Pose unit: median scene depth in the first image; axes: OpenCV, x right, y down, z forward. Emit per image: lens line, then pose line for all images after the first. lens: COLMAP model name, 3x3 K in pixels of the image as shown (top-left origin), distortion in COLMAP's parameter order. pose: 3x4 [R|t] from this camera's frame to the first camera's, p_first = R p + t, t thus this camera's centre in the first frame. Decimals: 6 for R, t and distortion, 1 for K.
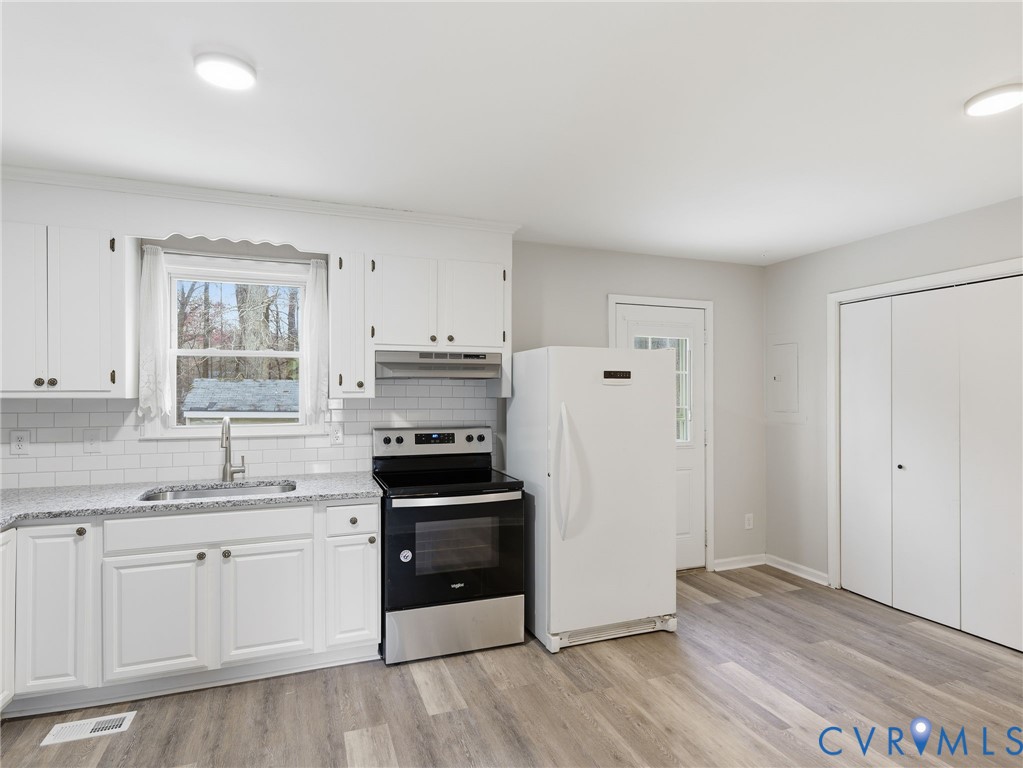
lens RADIAL K [[550.9, 0, 506.8], [0, 550.9, 384.7], [0, 0, 1]] dist [-0.002214, -0.000165]
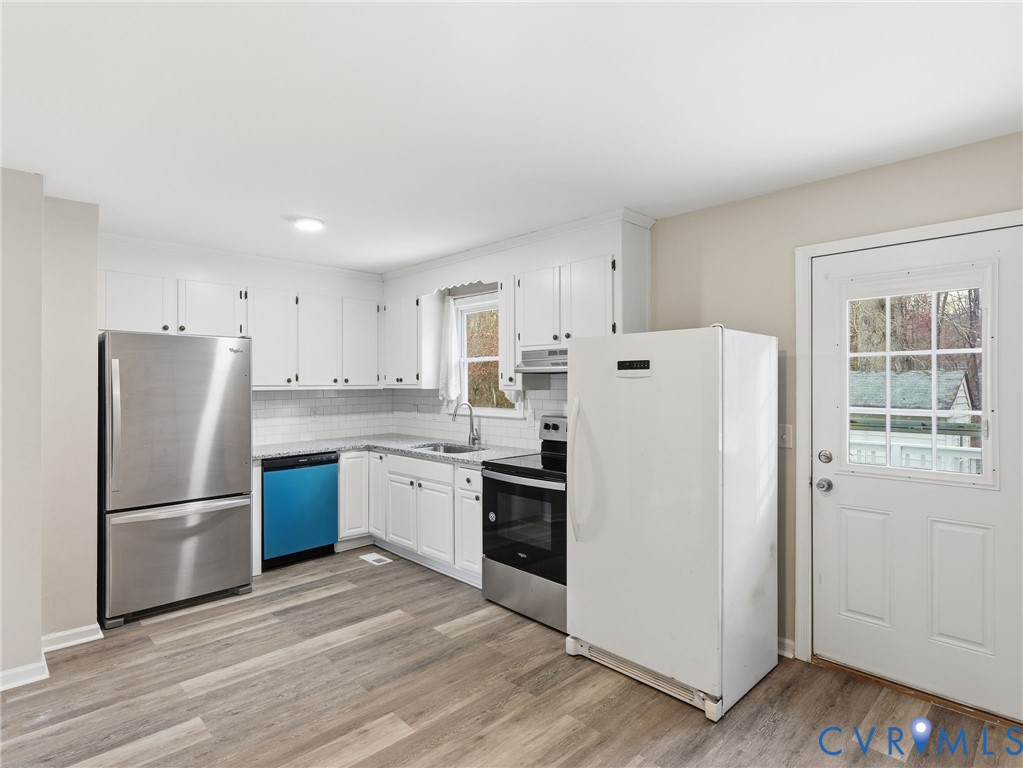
lens RADIAL K [[542.1, 0, 513.2], [0, 542.1, 379.9], [0, 0, 1]] dist [-0.000571, 0.000076]
pose [[0.402903, -0.008136, -0.915206, 0.978330], [0.011046, 0.999931, -0.004027, 0.006482], [0.915176, -0.008487, 0.402965, 0.559125]]
